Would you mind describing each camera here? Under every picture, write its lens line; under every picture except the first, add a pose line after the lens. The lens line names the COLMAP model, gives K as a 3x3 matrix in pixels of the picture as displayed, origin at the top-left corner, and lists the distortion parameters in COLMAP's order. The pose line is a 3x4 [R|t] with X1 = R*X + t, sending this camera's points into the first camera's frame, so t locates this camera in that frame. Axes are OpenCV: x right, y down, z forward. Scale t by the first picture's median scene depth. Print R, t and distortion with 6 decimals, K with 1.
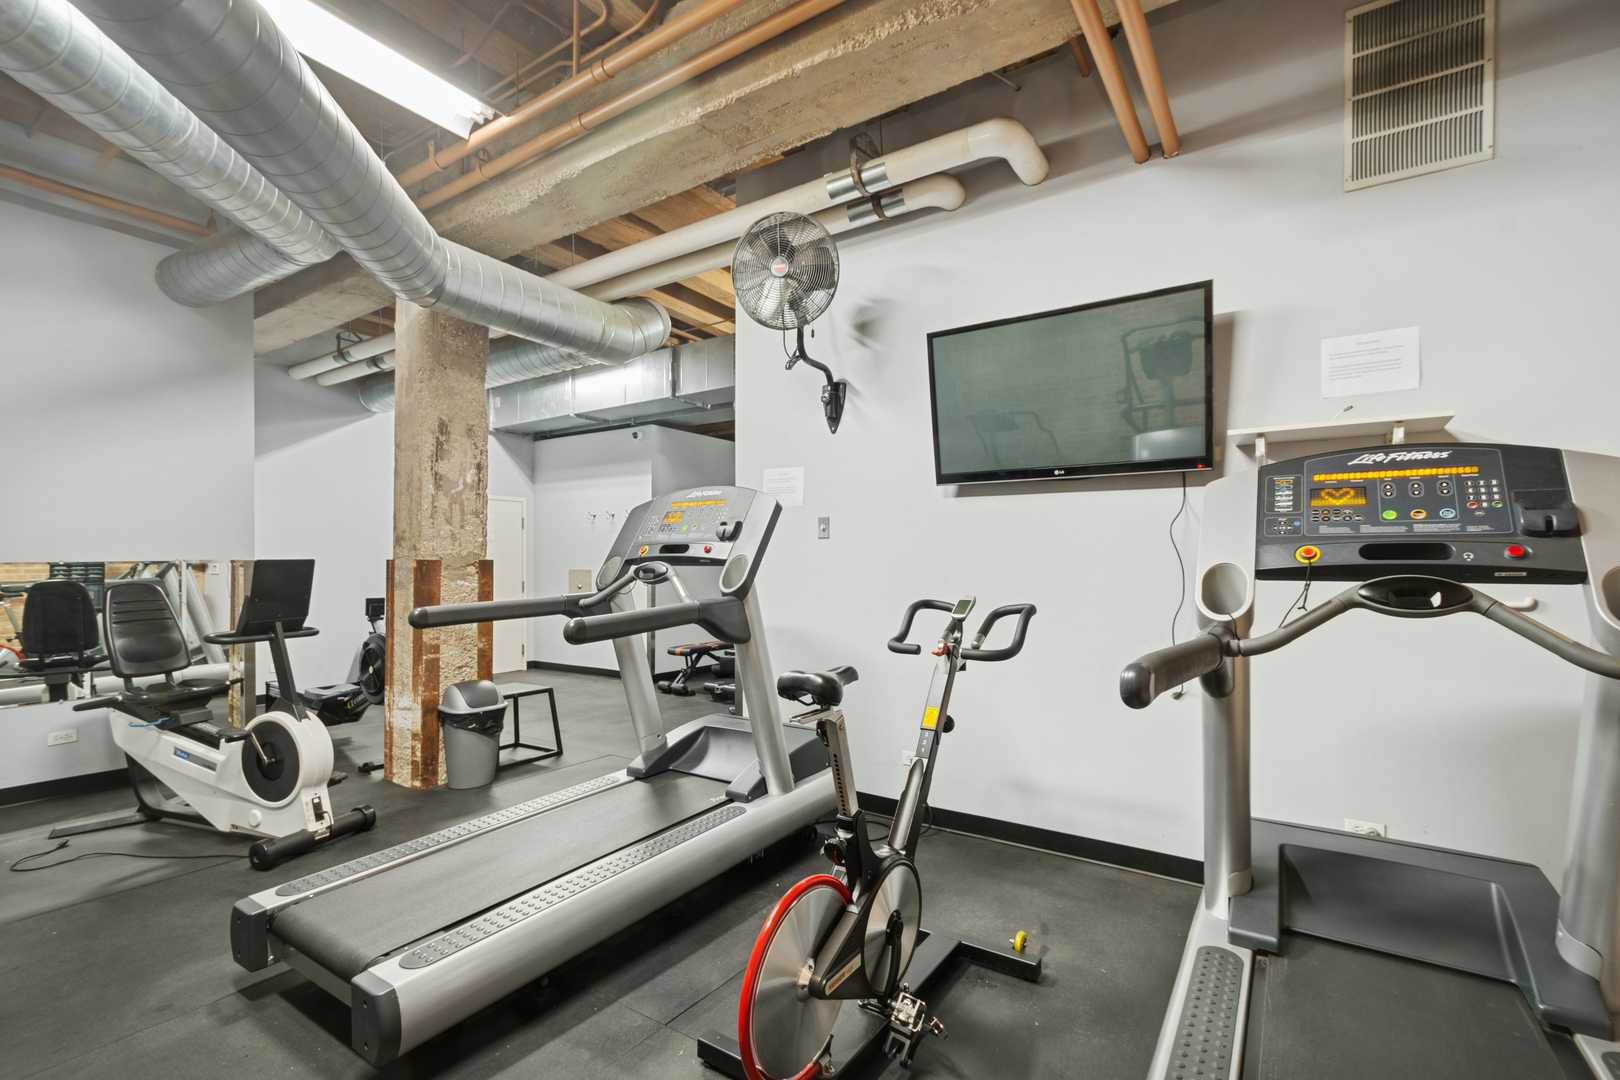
lens RADIAL K [[719.4, 0, 797.8], [0, 719.4, 551.9], [0, 0, 1]] dist [0.010971, -0.006385]
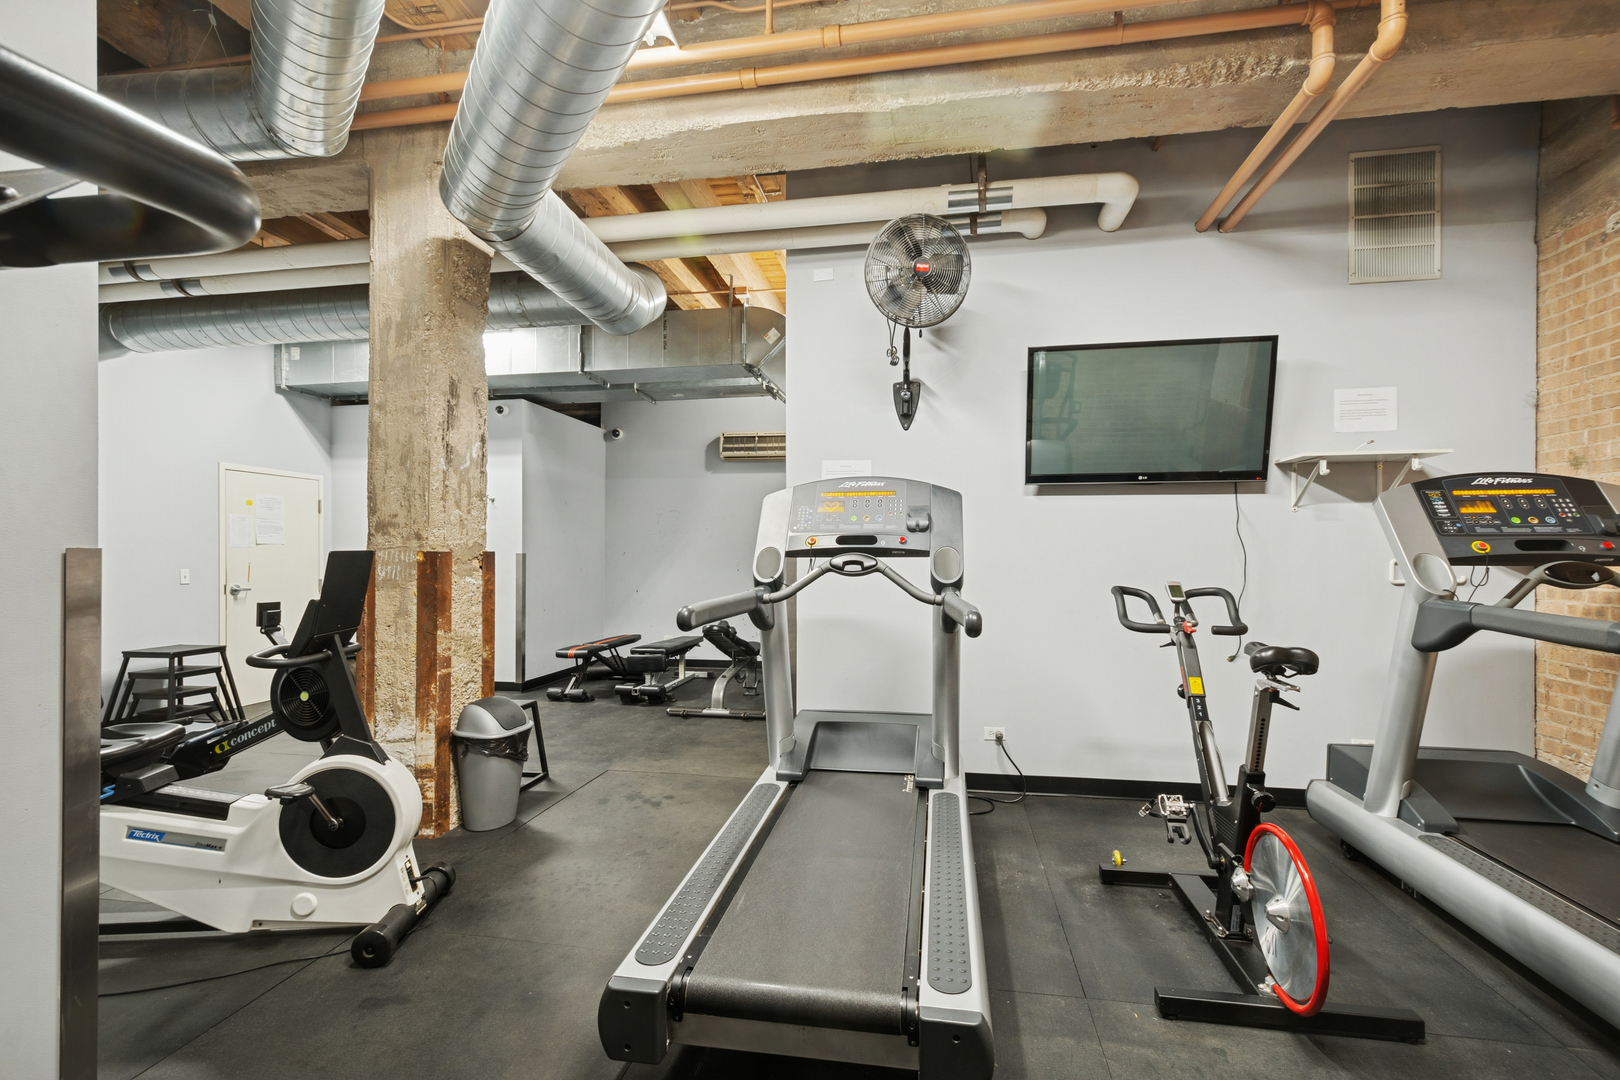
lens RADIAL K [[719.4, 0, 800.4], [0, 719.4, 543.0], [0, 0, 1]] dist [0.010971, -0.006385]
pose [[0.915091, 0.005083, 0.403215, -0.567319], [-0.003985, 0.999986, -0.003563, 0.003134], [-0.403227, 0.001654, 0.915098, 0.122887]]
